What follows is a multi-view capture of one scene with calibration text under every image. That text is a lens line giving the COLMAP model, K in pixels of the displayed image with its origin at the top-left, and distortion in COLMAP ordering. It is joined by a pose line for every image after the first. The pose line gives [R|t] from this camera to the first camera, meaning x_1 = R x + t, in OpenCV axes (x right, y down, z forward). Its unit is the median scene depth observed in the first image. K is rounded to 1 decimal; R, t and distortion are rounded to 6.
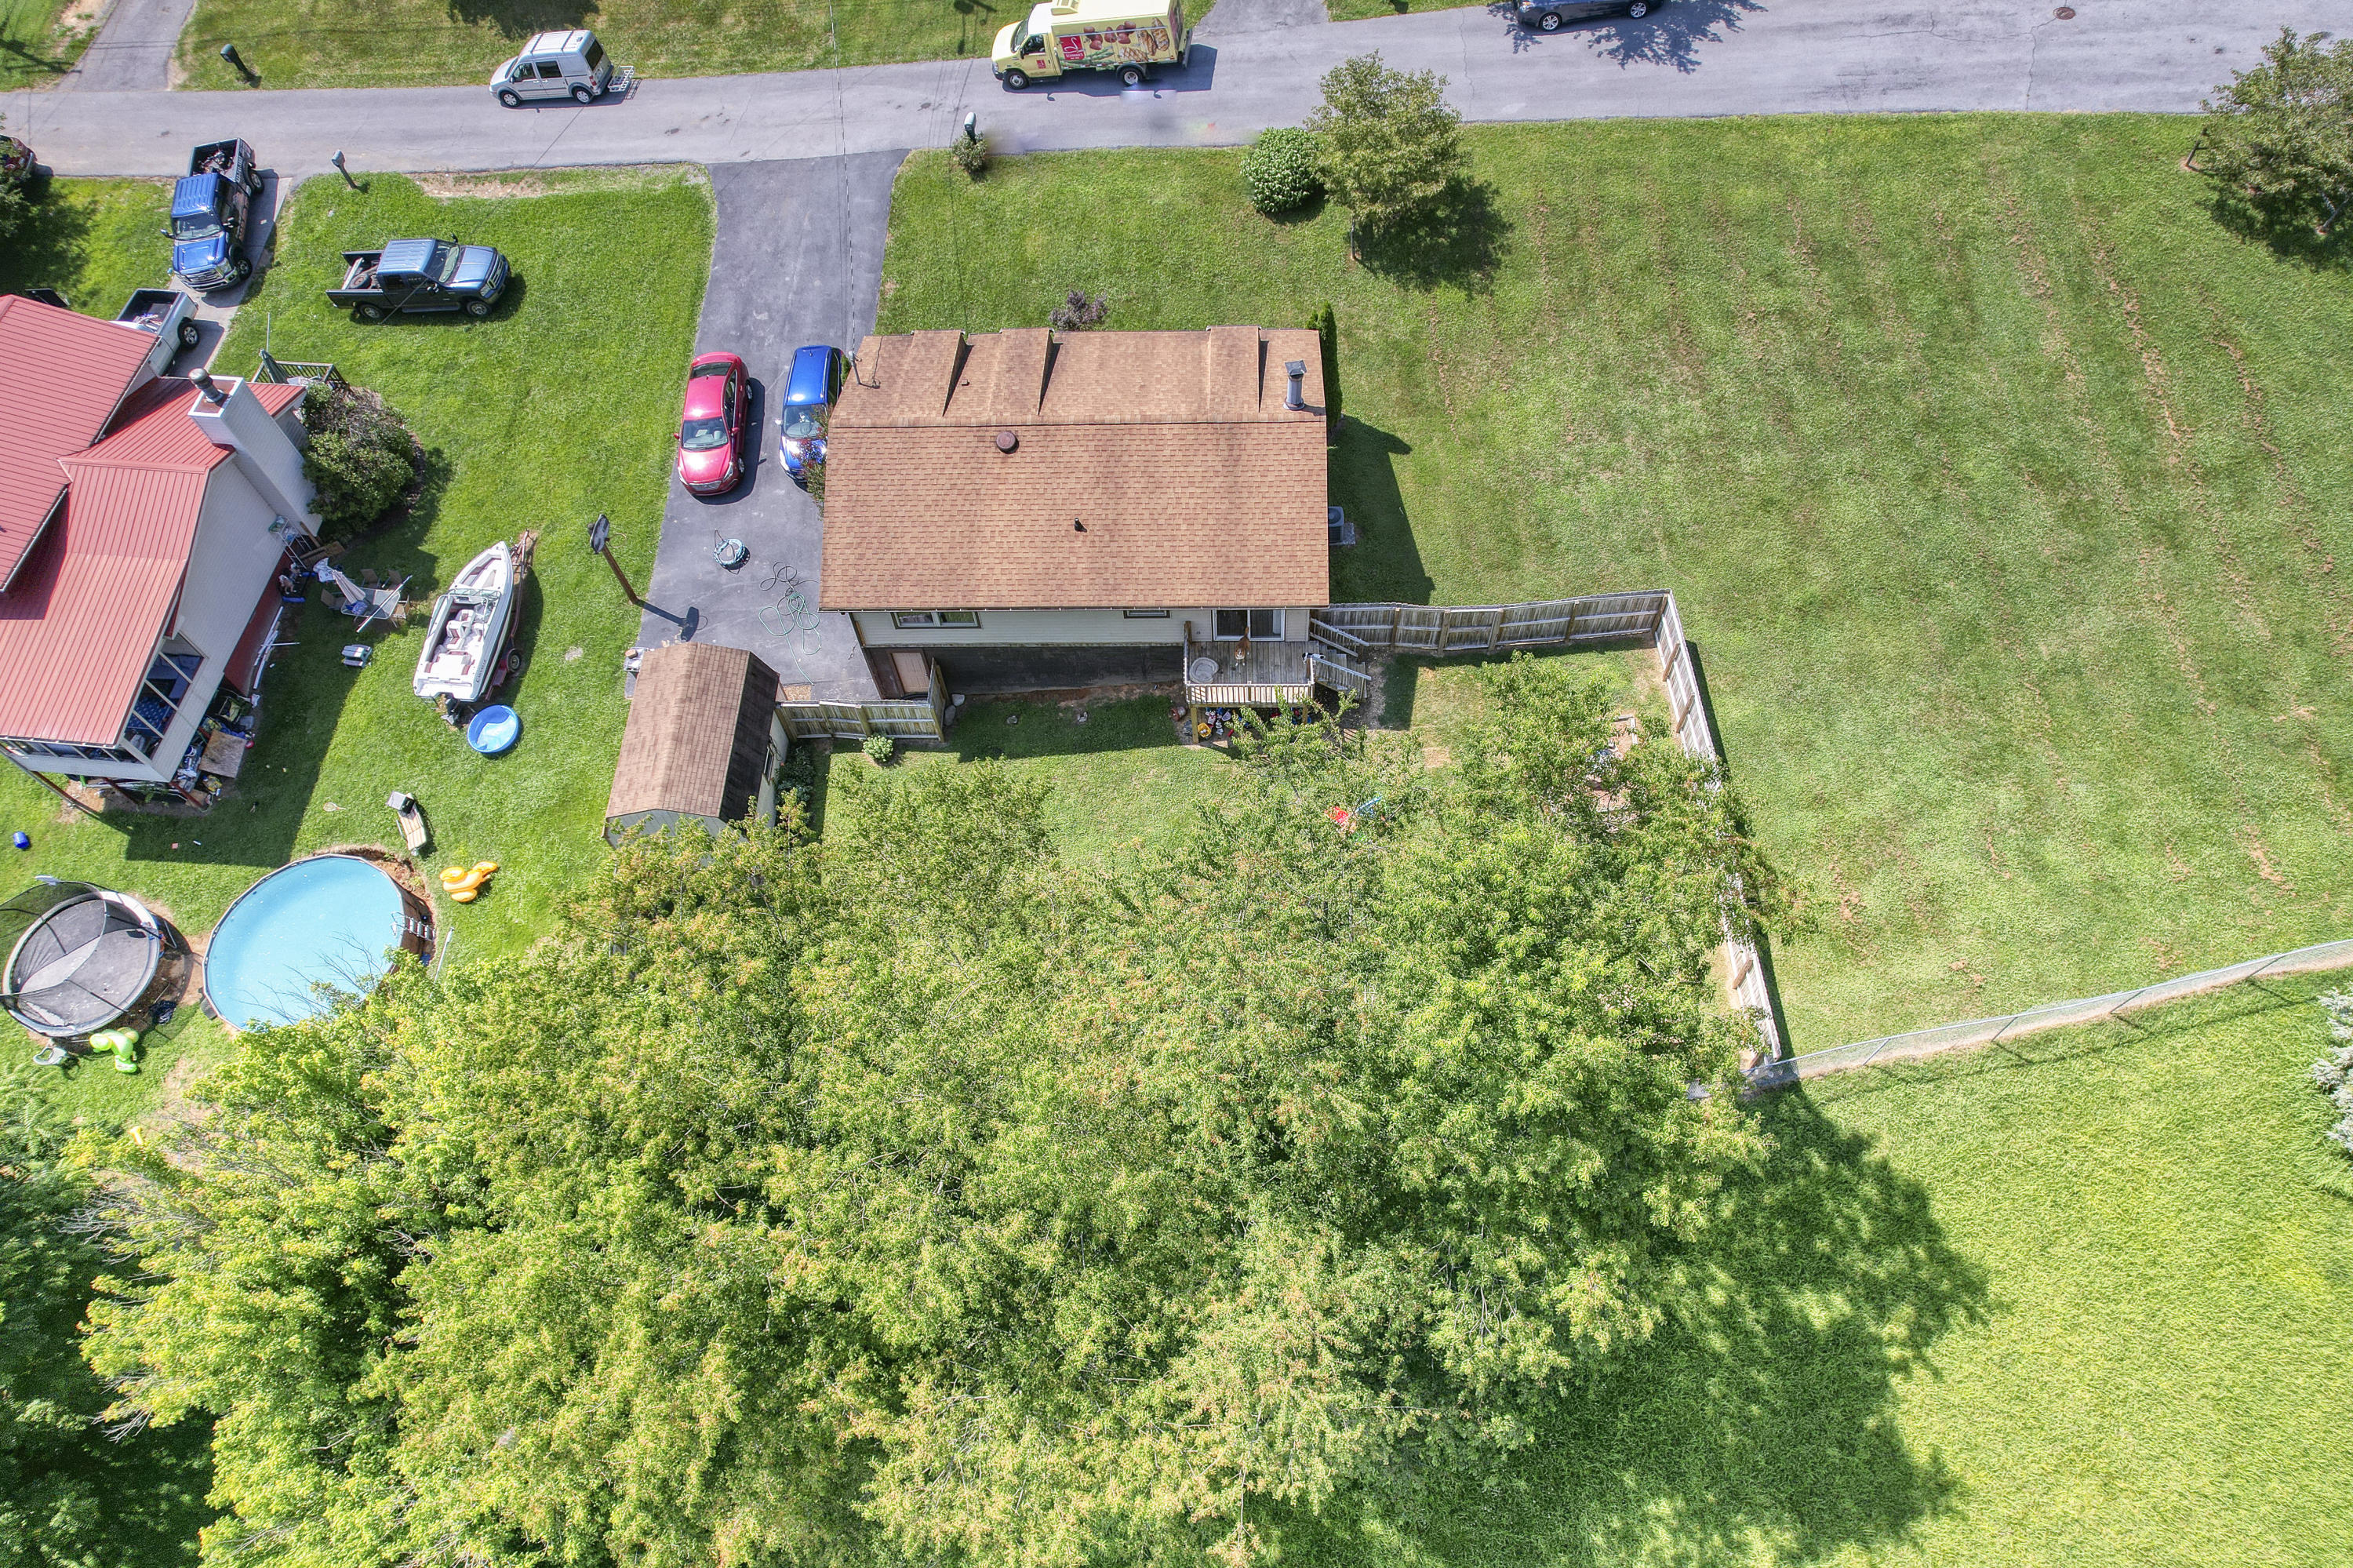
lens RADIAL K [[1505.7, 0, 1191.9], [0, 1505.7, 796.3], [0, 0, 1]] dist [-0.087106, 0.081290]
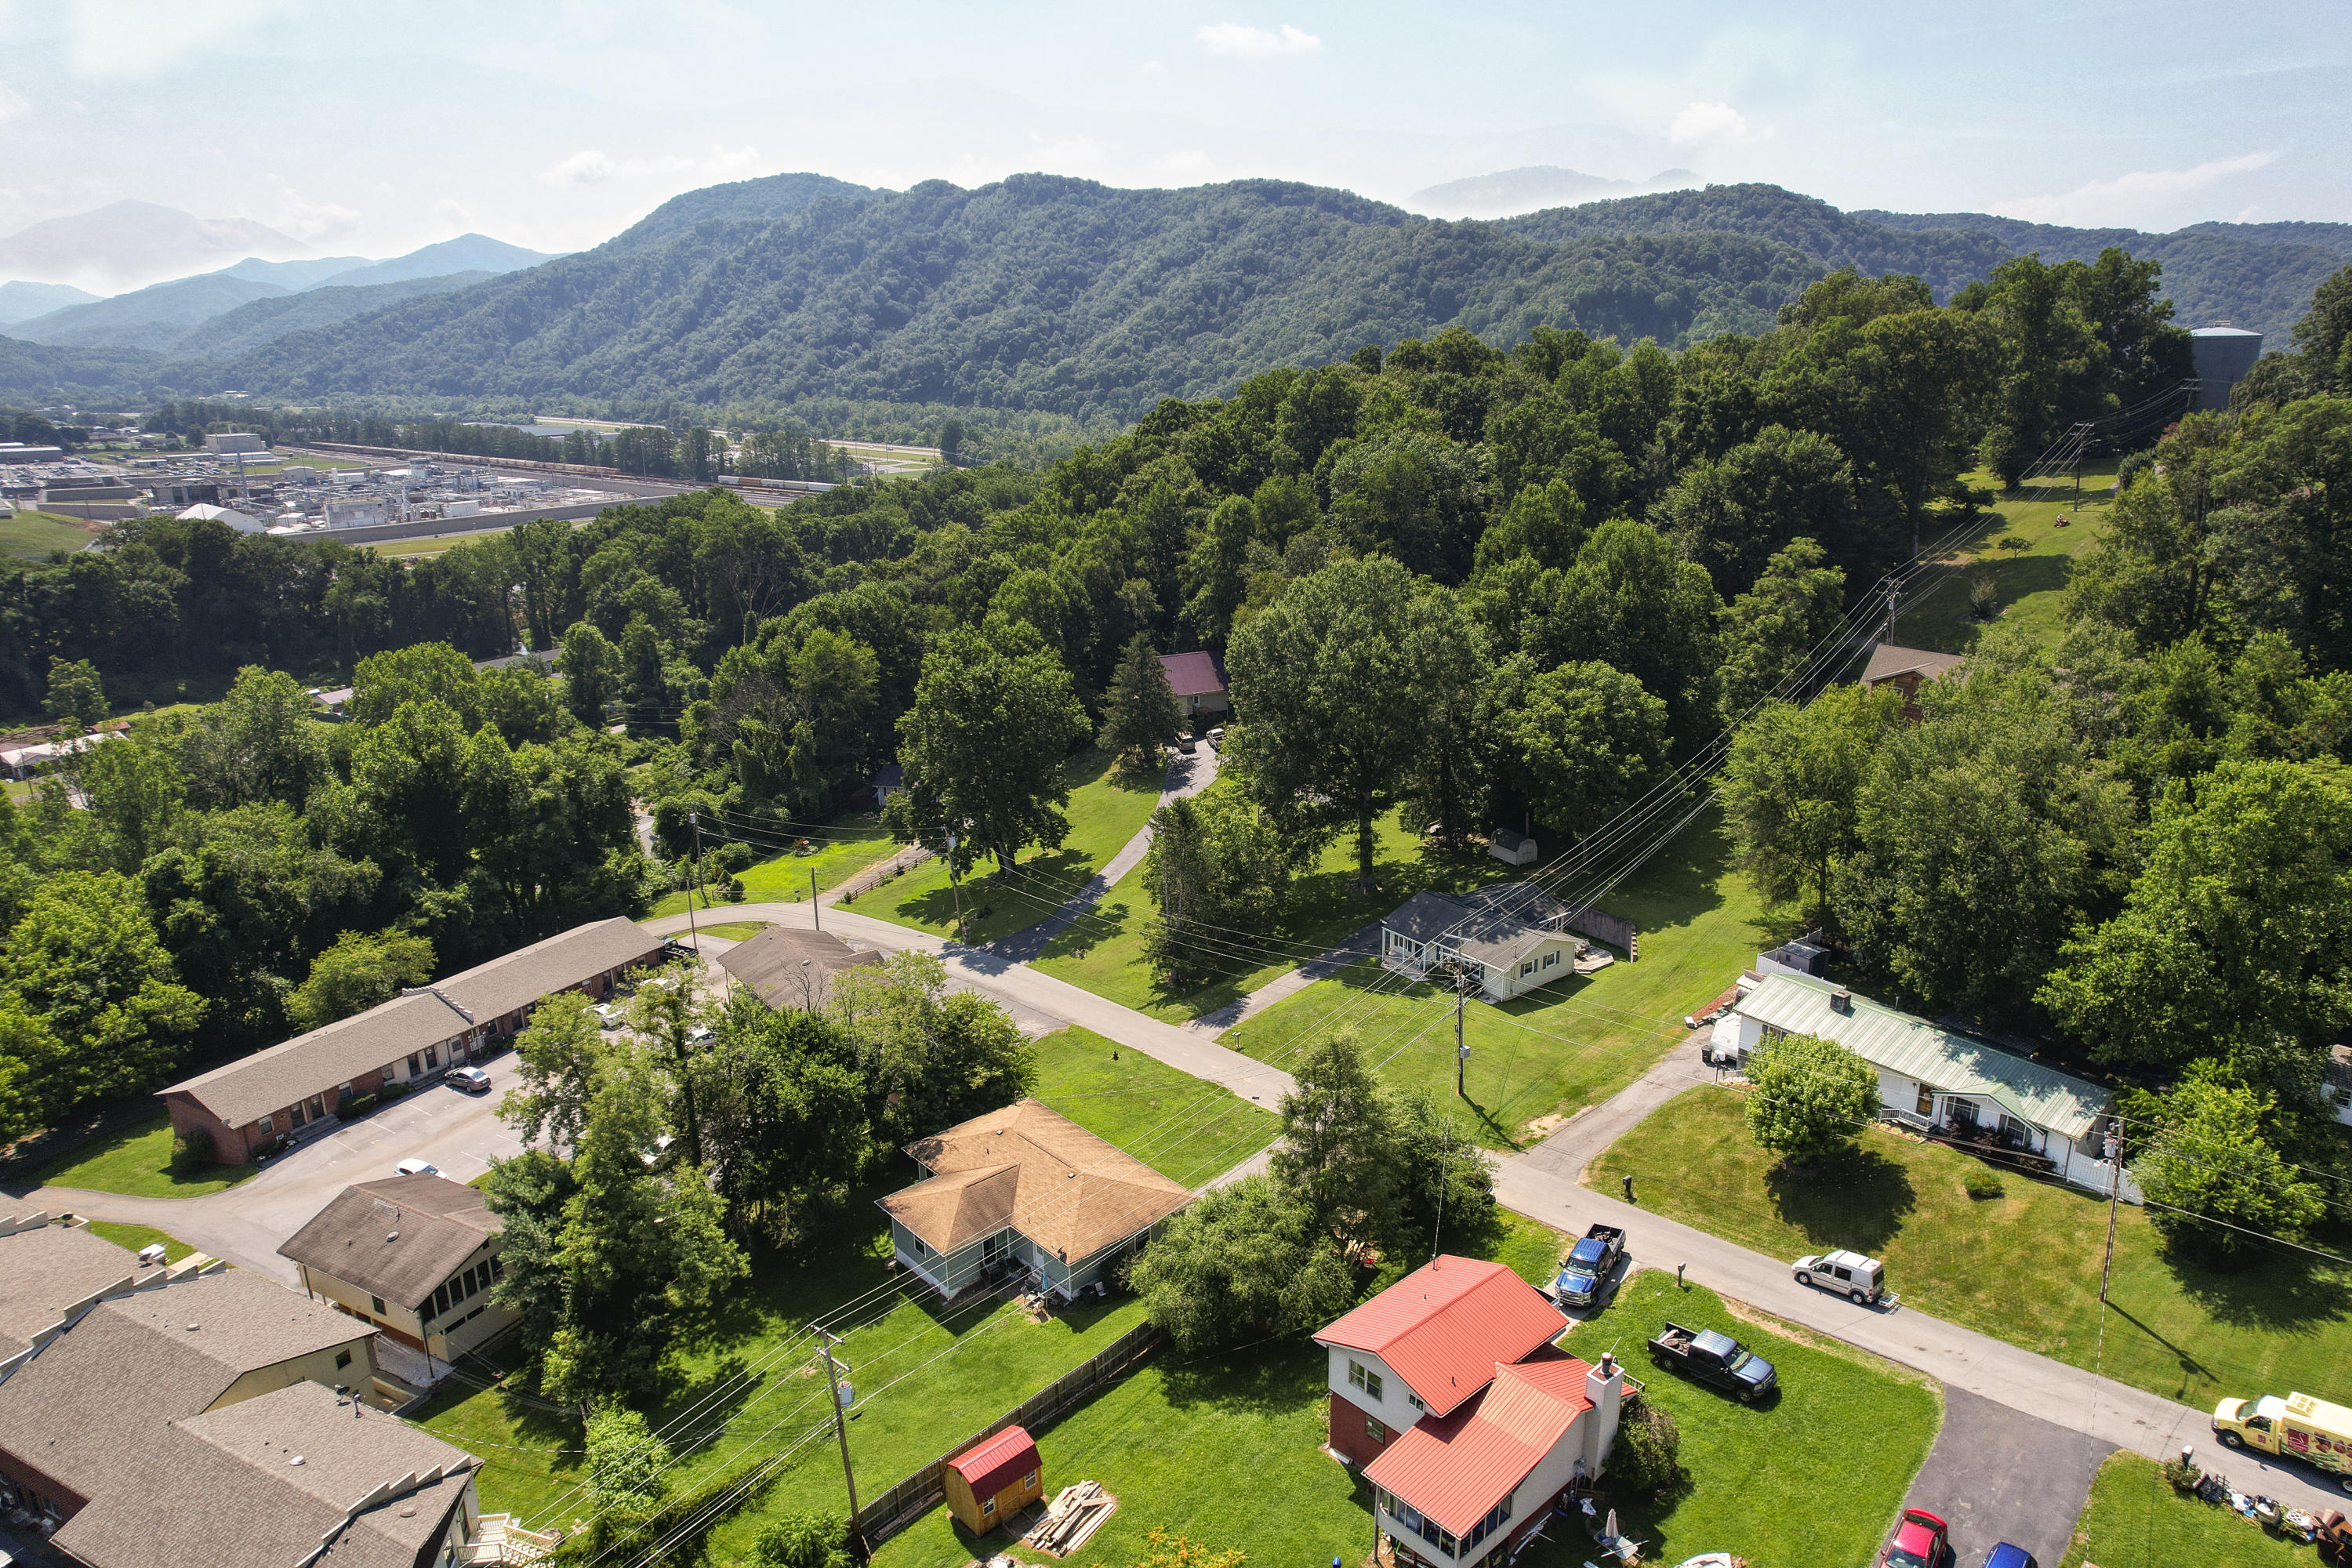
lens RADIAL K [[1513.0, 0, 1190.4], [0, 1513.0, 794.2], [0, 0, 1]] dist [-0.085608, 0.078168]
pose [[0.753308, 0.212200, -0.622494, -0.122011], [-0.581560, 0.656922, -0.479835, 0.275758], [0.307109, 0.723481, 0.618272, -0.447522]]
